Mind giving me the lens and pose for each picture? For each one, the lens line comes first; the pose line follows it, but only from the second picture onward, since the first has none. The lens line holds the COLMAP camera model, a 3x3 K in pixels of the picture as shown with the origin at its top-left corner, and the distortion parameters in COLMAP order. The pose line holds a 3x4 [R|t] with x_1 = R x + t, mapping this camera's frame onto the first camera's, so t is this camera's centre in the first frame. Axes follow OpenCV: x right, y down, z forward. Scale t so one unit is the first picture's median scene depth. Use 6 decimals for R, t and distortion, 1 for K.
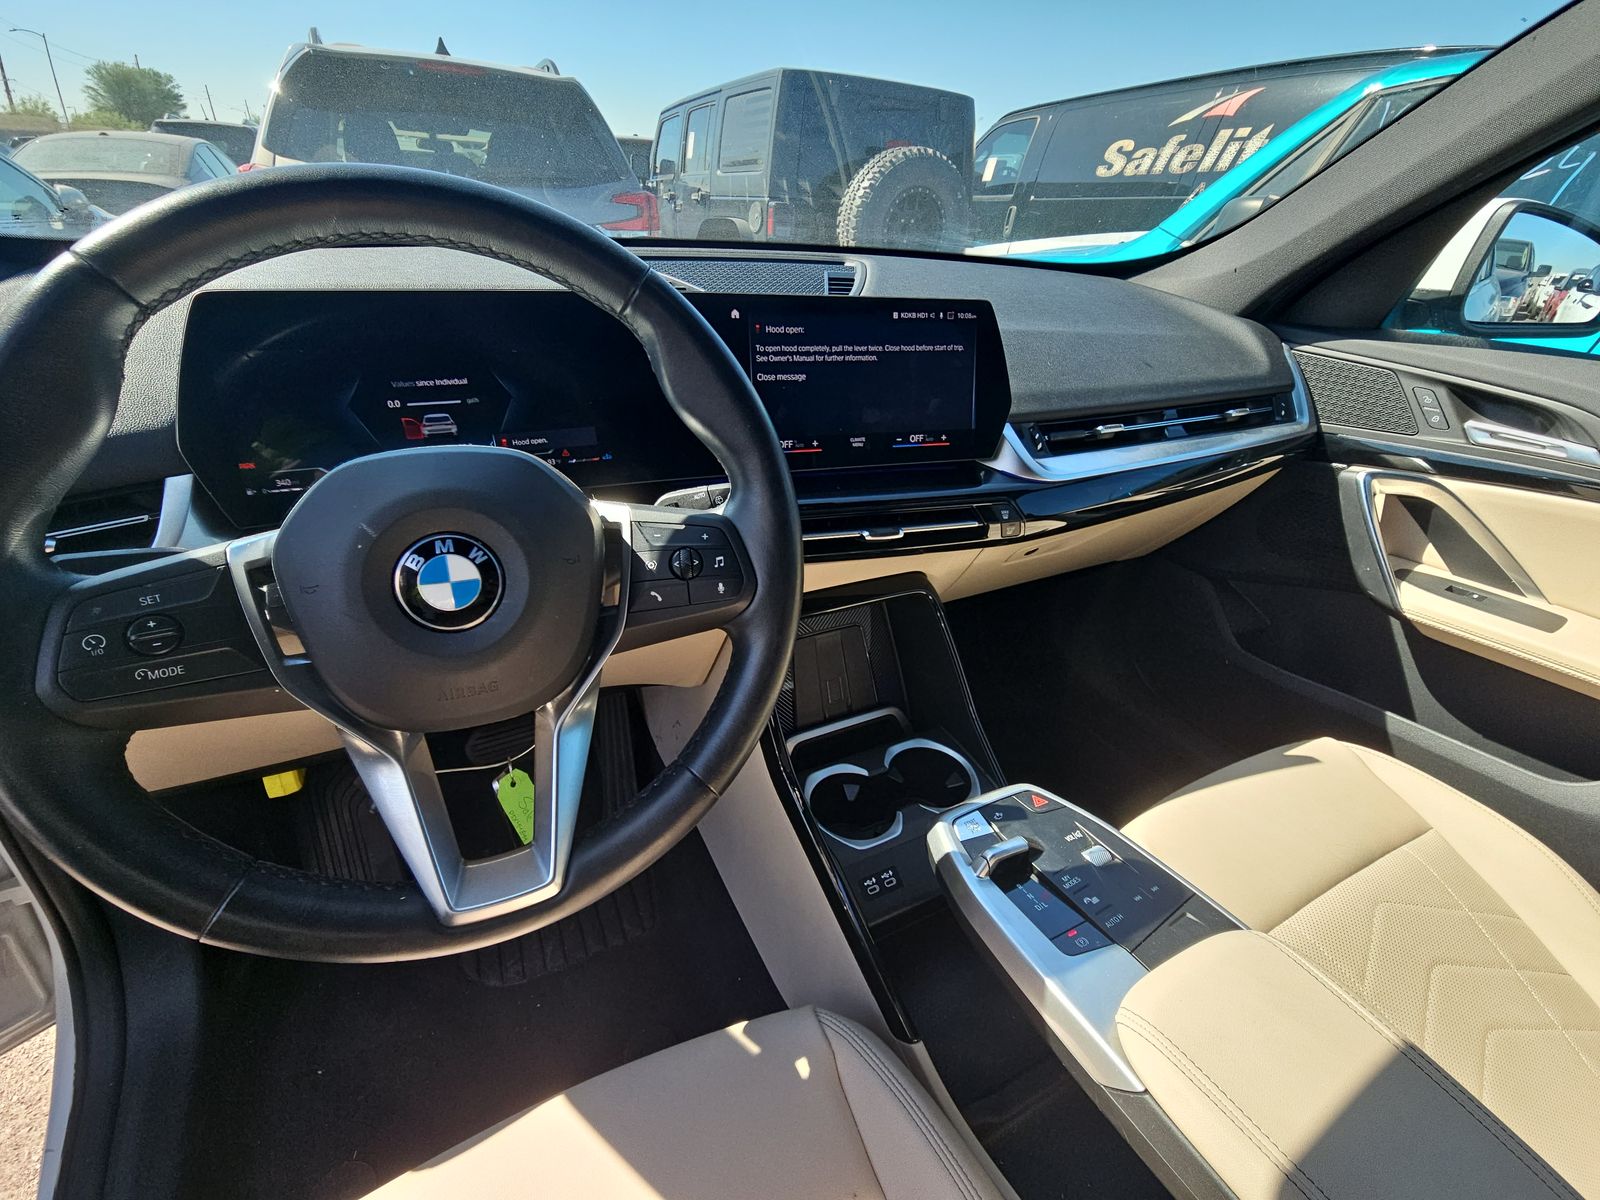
lens RADIAL K [[649.8, 0, 802.7], [0, 649.8, 587.6], [0, 0, 1]] dist [-0.000217, -0.000351]
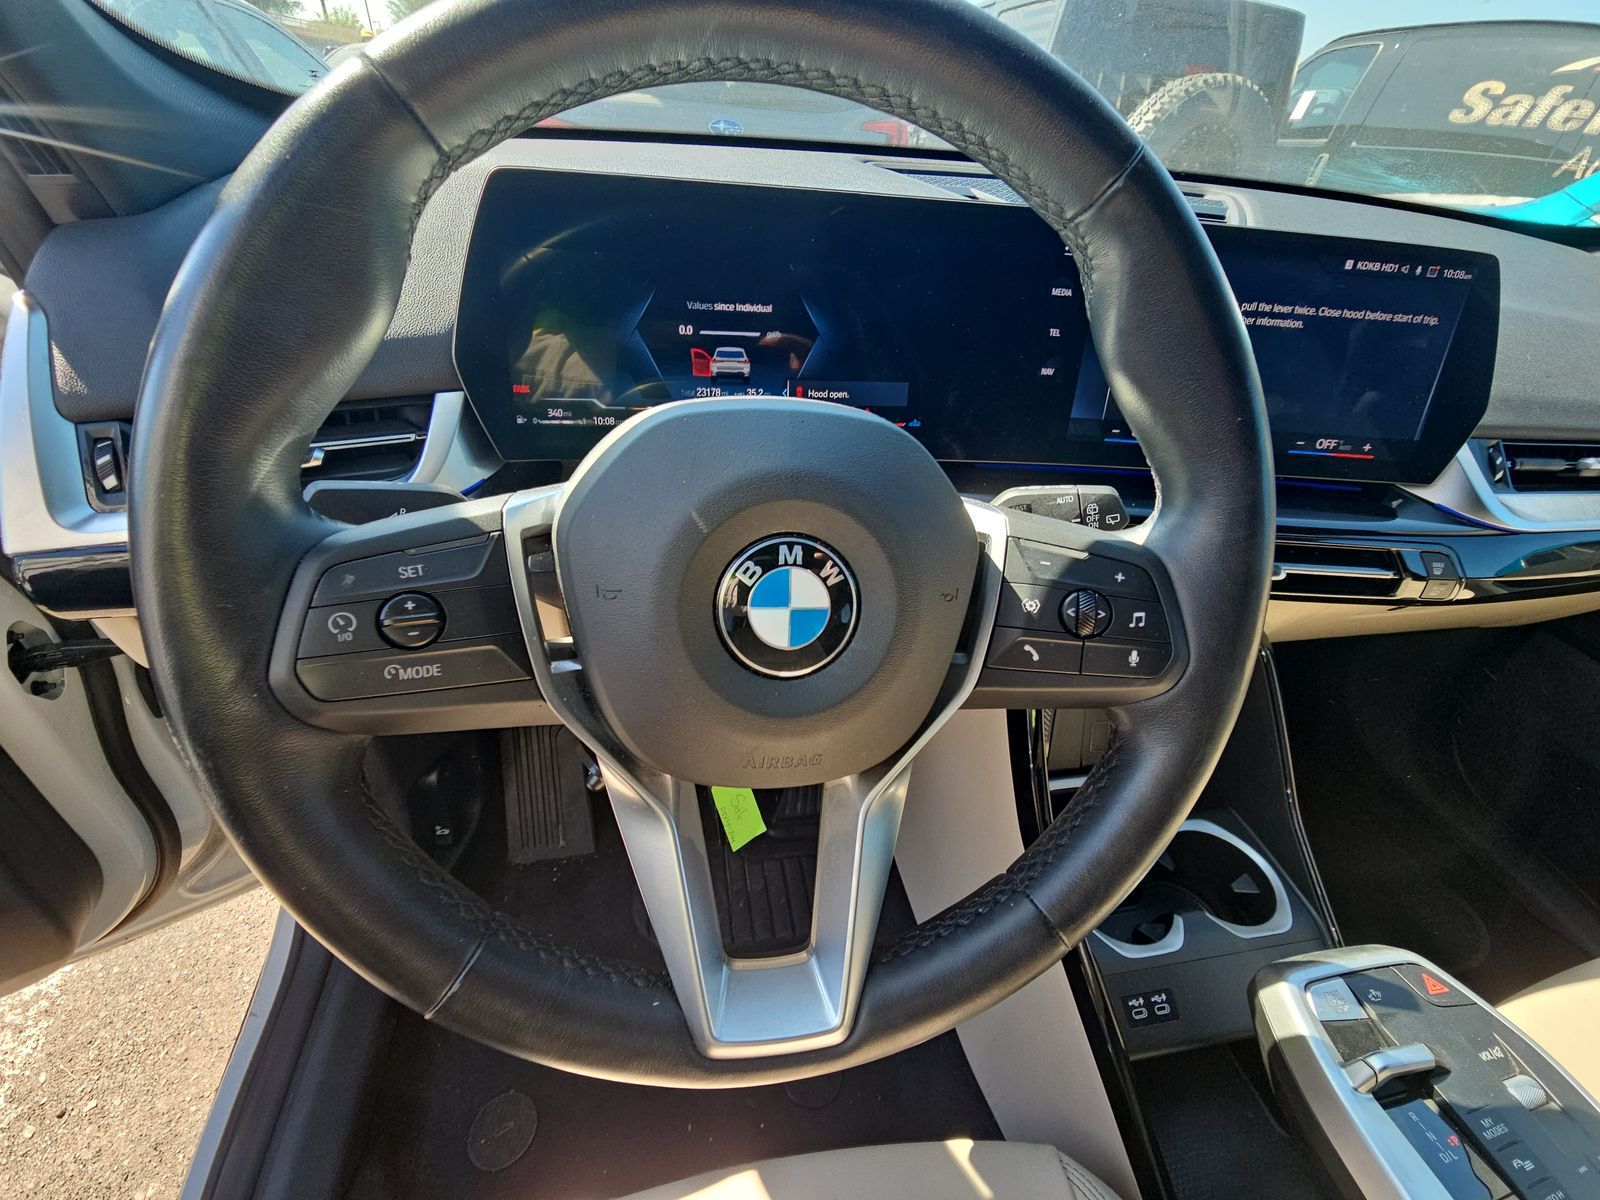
lens RADIAL K [[645.8, 0, 827.6], [0, 645.8, 595.7], [0, 0, 1]] dist [0.029196, -0.021098]
pose [[0.965731, 0.171300, -0.194986, -0.218800], [-0.156581, 0.983677, 0.088669, -0.050460], [0.206992, -0.055099, 0.976790, 0.204708]]
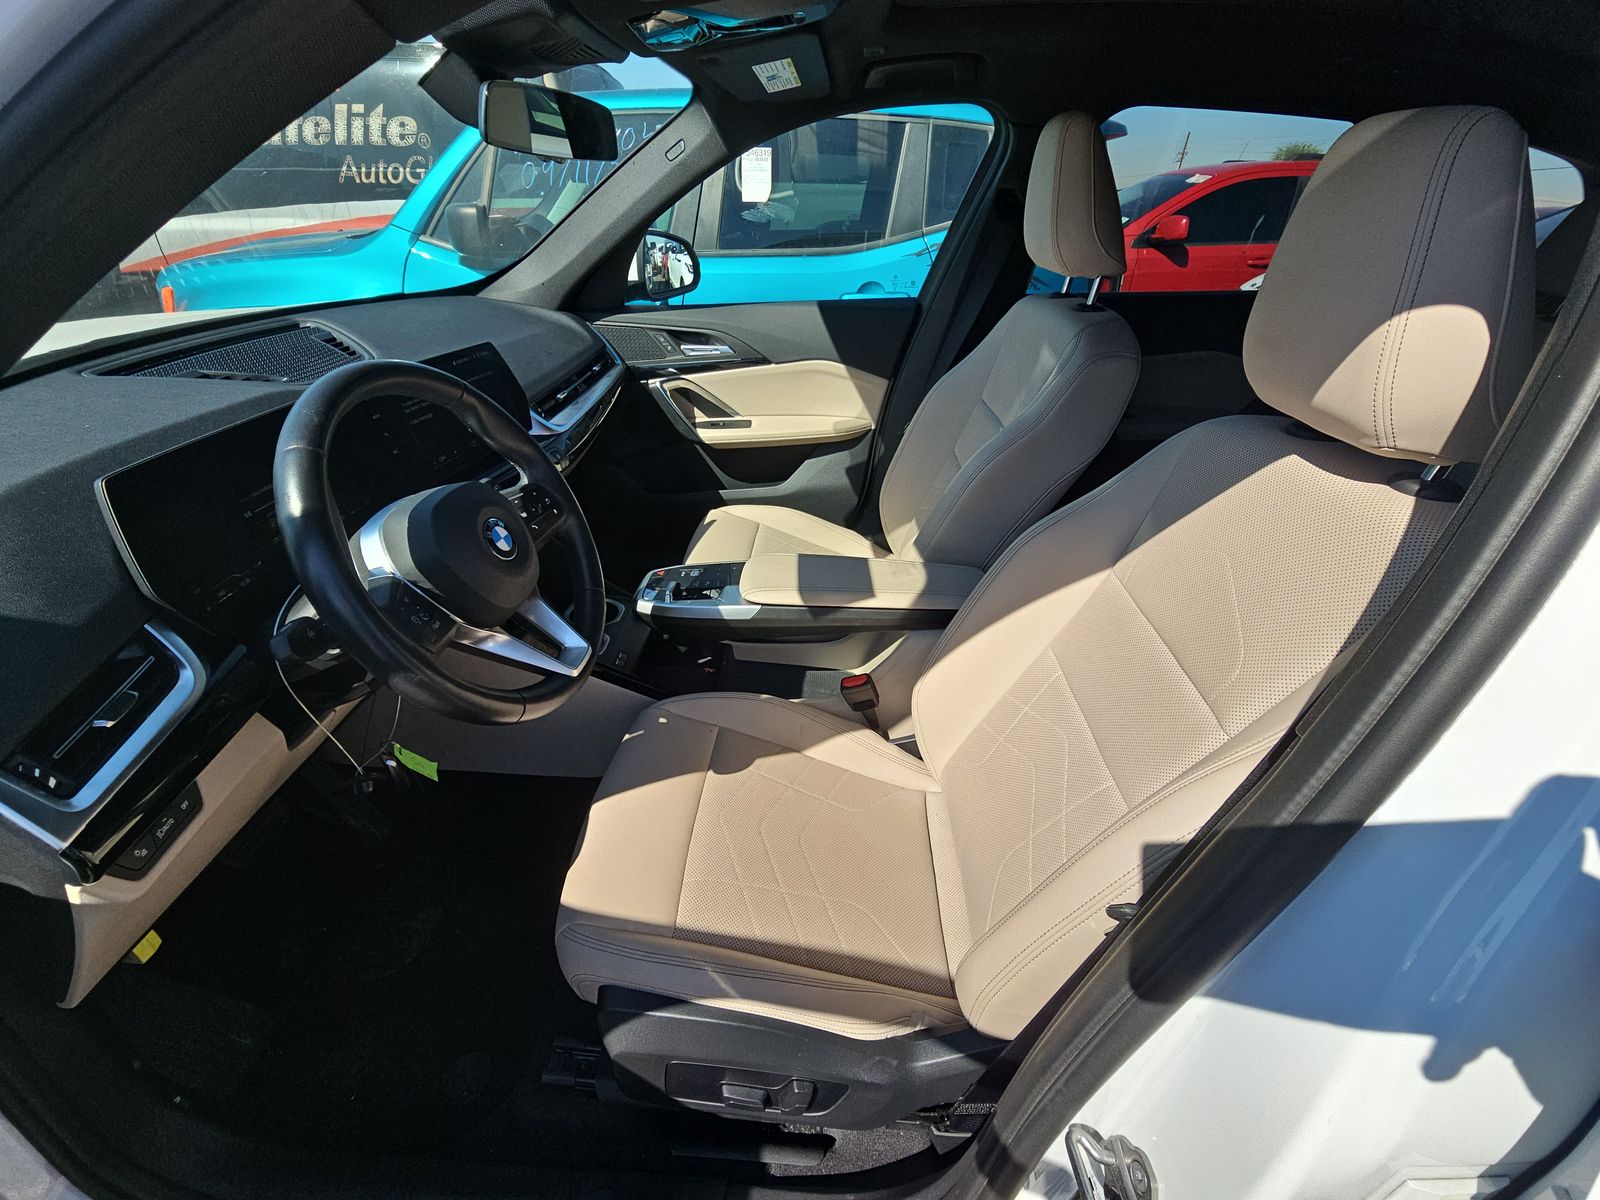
lens RADIAL K [[648.2, 0, 788.4], [0, 648.2, 593.9], [0, 0, 1]] dist [0.023649, -0.016855]
pose [[0.489693, -0.485304, 0.724349, -1.027476], [0.426260, 0.857978, 0.286662, -0.038092], [-0.760594, 0.168385, 0.627012, -0.637595]]
